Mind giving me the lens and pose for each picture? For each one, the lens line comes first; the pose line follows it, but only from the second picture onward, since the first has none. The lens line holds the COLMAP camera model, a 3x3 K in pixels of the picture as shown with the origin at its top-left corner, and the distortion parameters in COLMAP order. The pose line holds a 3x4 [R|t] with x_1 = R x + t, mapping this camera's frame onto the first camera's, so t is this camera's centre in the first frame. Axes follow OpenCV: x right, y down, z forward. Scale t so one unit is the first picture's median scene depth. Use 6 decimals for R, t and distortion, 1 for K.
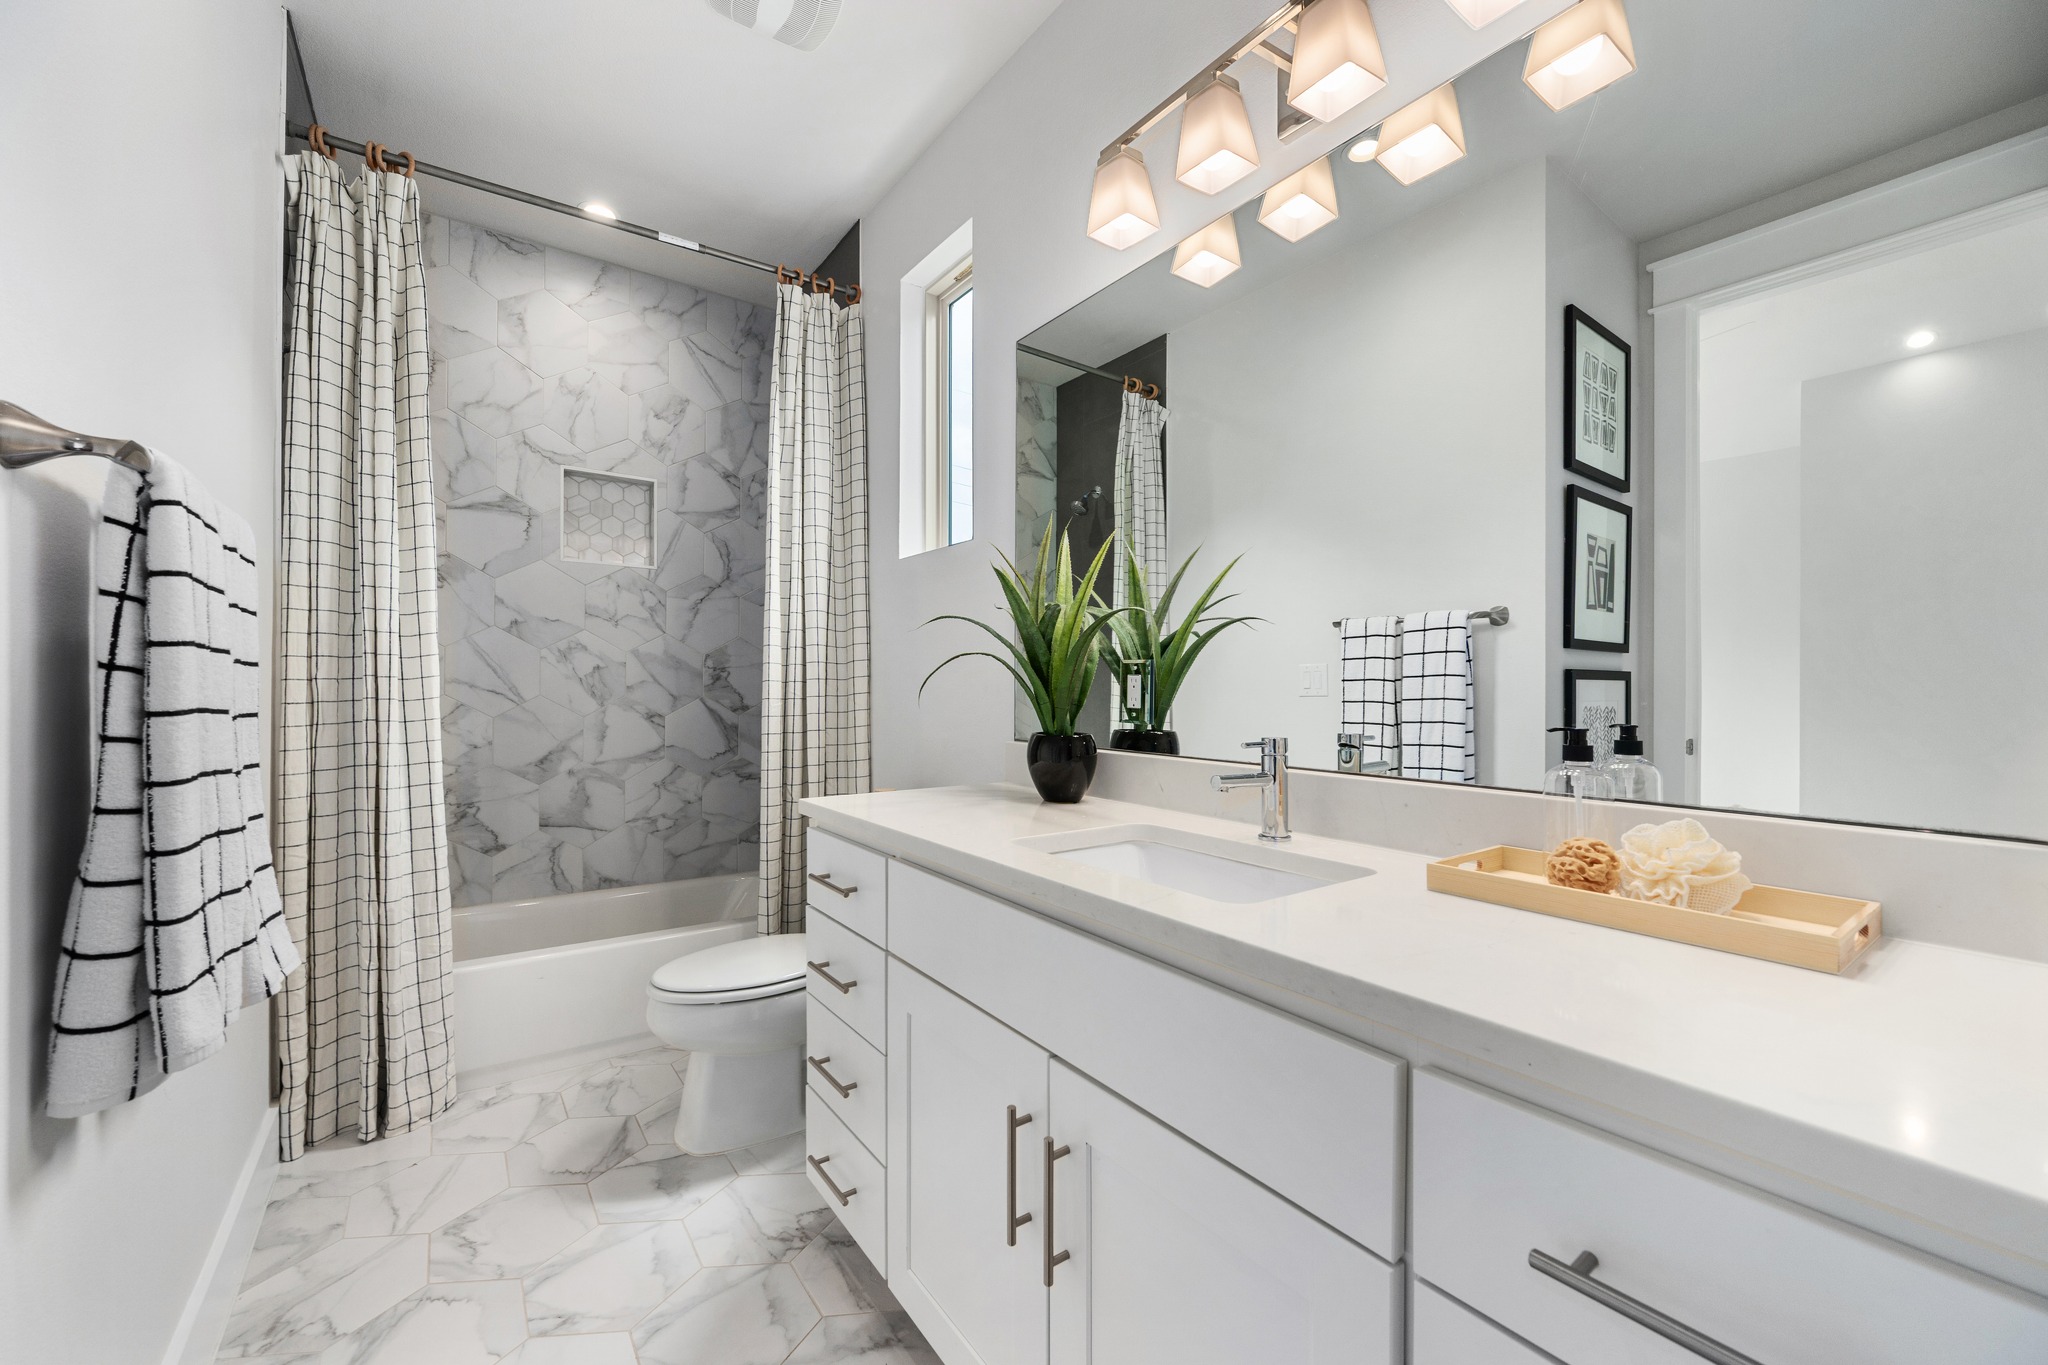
lens RADIAL K [[803.2, 0, 1031.6], [0, 803.2, 691.2], [0, 0, 1]] dist [-0.001389, -0.000117]
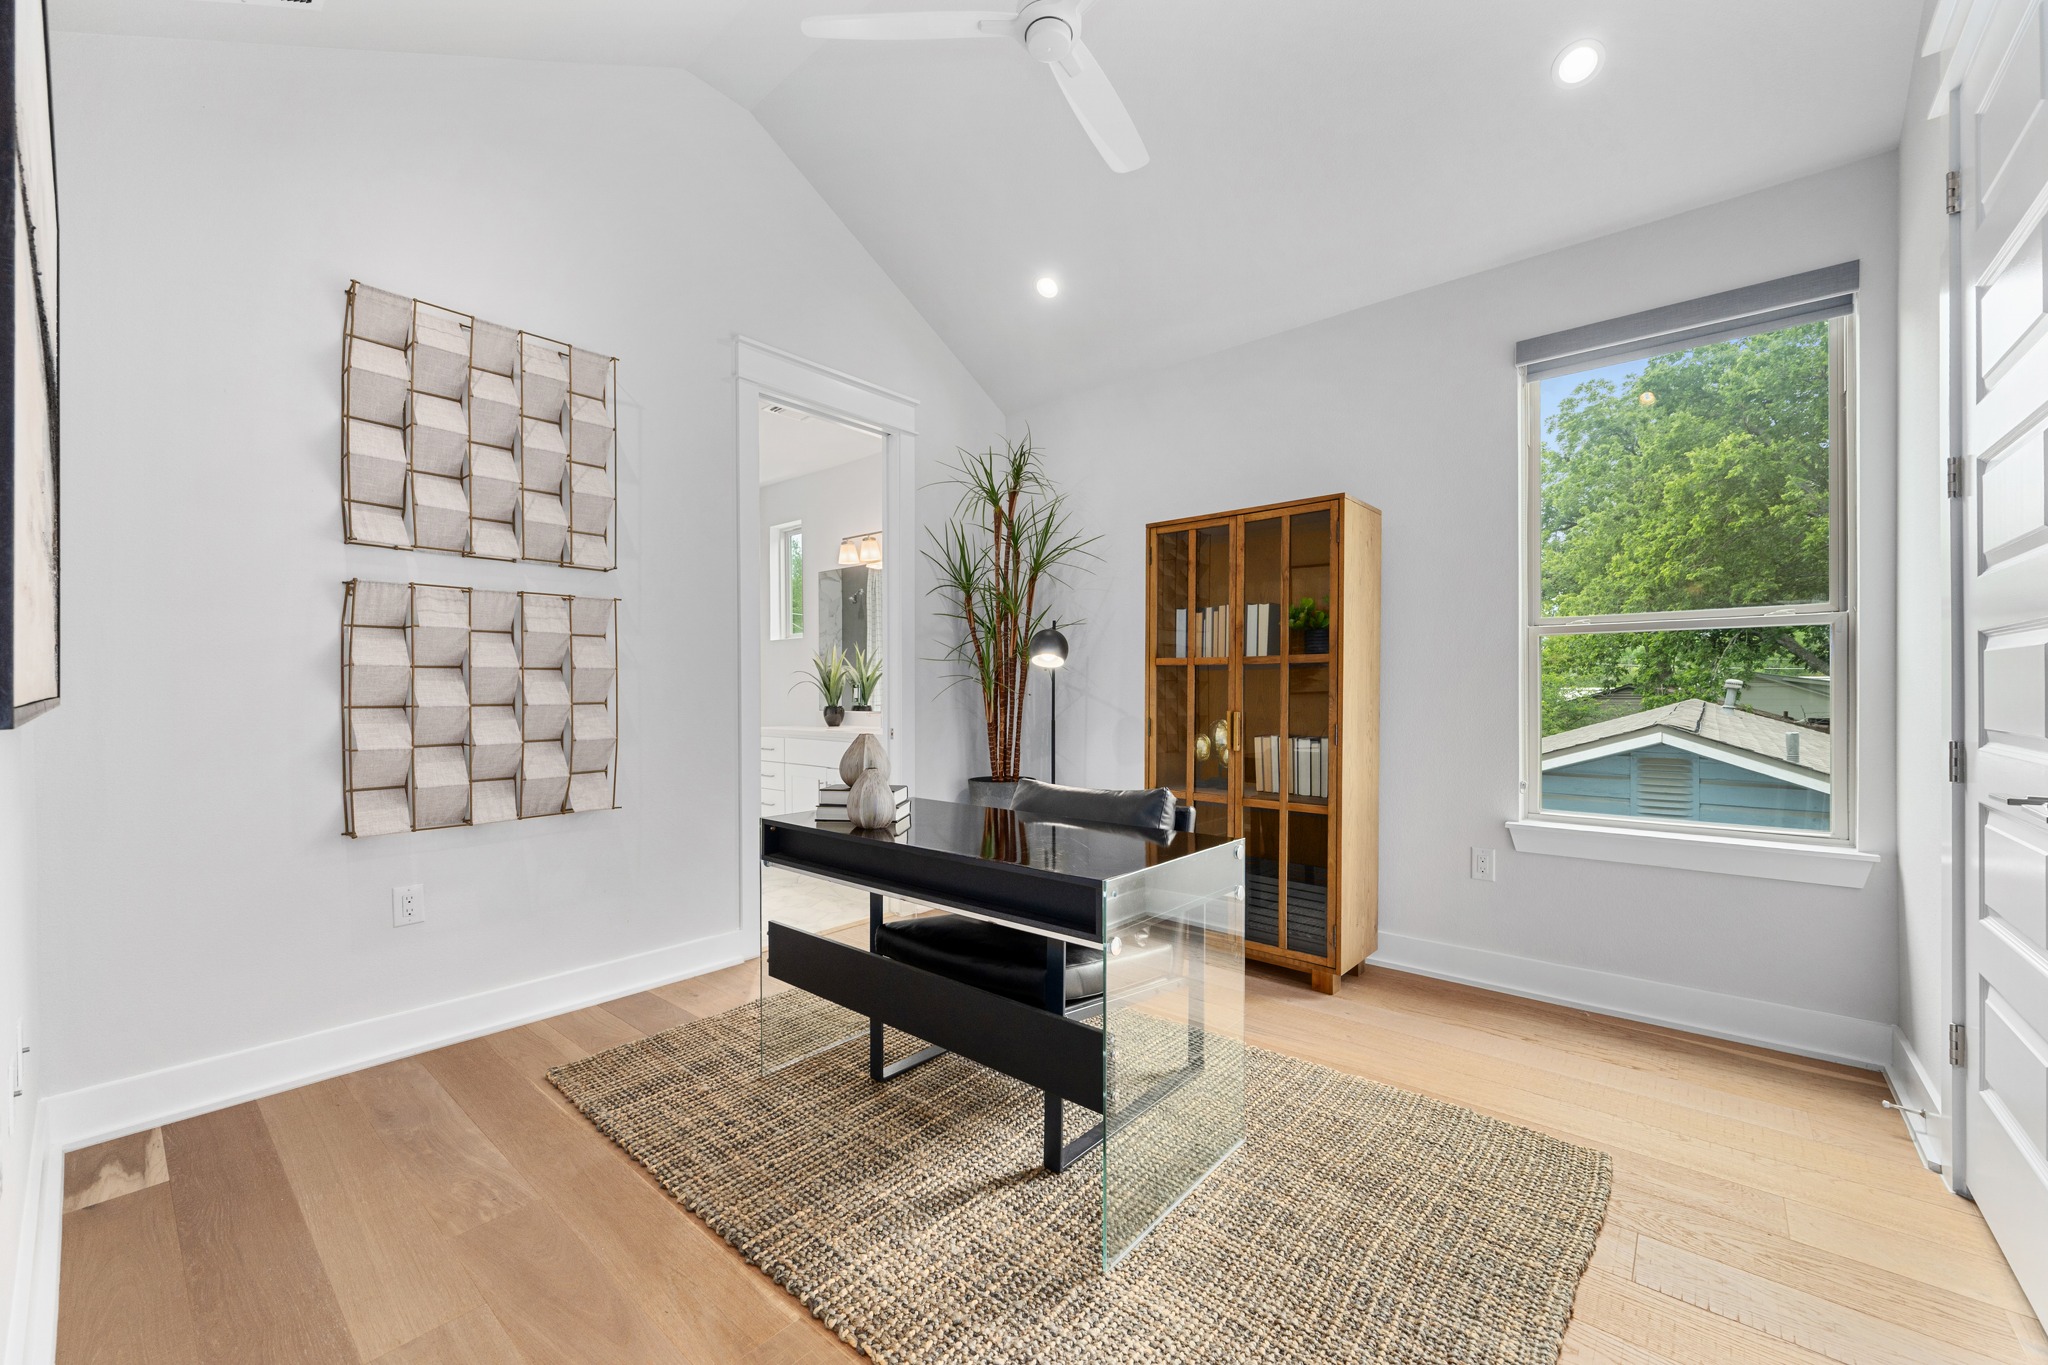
lens RADIAL K [[803.2, 0, 1031.6], [0, 803.2, 691.2], [0, 0, 1]] dist [-0.001389, -0.000117]
pose [[0.971947, -0.007880, 0.235068, 0.049733], [0.008611, 0.999961, -0.002086, 0.003637], [-0.235042, 0.004051, 0.971977, -2.369694]]
